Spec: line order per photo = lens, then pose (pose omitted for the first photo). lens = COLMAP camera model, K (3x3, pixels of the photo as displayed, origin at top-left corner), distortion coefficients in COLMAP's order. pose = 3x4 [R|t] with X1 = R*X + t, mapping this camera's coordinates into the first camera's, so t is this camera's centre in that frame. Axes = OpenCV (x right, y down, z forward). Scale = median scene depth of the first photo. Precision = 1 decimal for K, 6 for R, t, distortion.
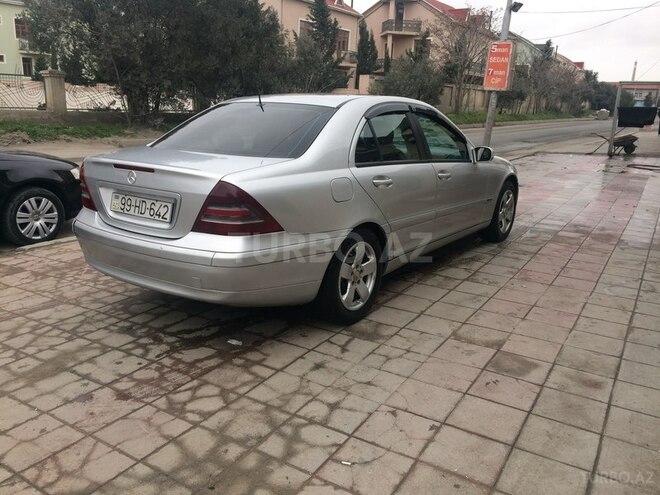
lens RADIAL K [[548.1, 0, 329.2], [0, 548.1, 246.5], [0, 0, 1]] dist [0.089500, -0.104677]
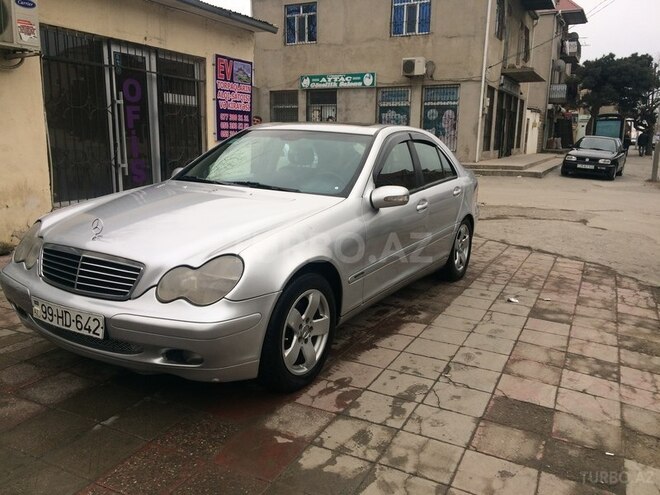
lens RADIAL K [[548.1, 0, 331.8], [0, 548.1, 249.0], [0, 0, 1]] dist [0.089500, -0.104677]
pose [[-0.993708, -0.034189, -0.106655, 0.187896], [-0.077579, 0.896948, 0.435277, -0.716743], [0.080782, 0.440812, -0.893957, 2.847812]]
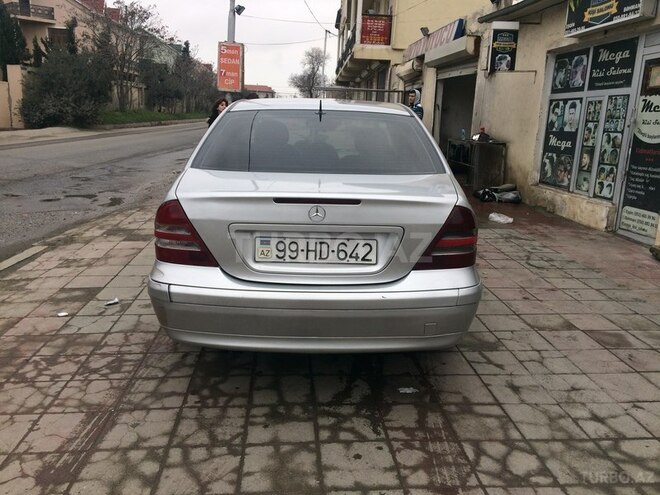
lens RADIAL K [[548.1, 0, 331.7], [0, 548.1, 249.2], [0, 0, 1]] dist [0.089500, -0.104677]
pose [[0.806282, -0.142635, 0.574078, -0.741842], [0.137897, 0.989077, 0.052072, -0.107370], [-0.575234, 0.037179, 0.817143, 0.359749]]
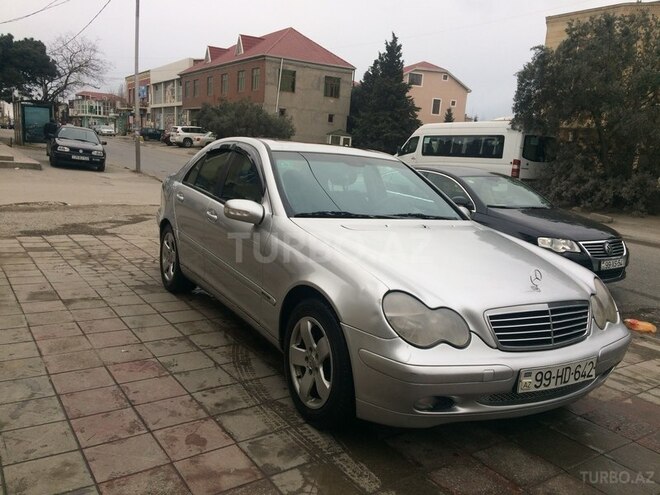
lens RADIAL K [[548.1, 0, 334.3], [0, 548.1, 250.0], [0, 0, 1]] dist [0.089500, -0.104677]
pose [[-0.395367, 0.102032, -0.912838, 1.324333], [-0.313246, 0.919256, 0.238423, -0.489497], [0.863459, 0.380207, -0.331483, 2.040549]]
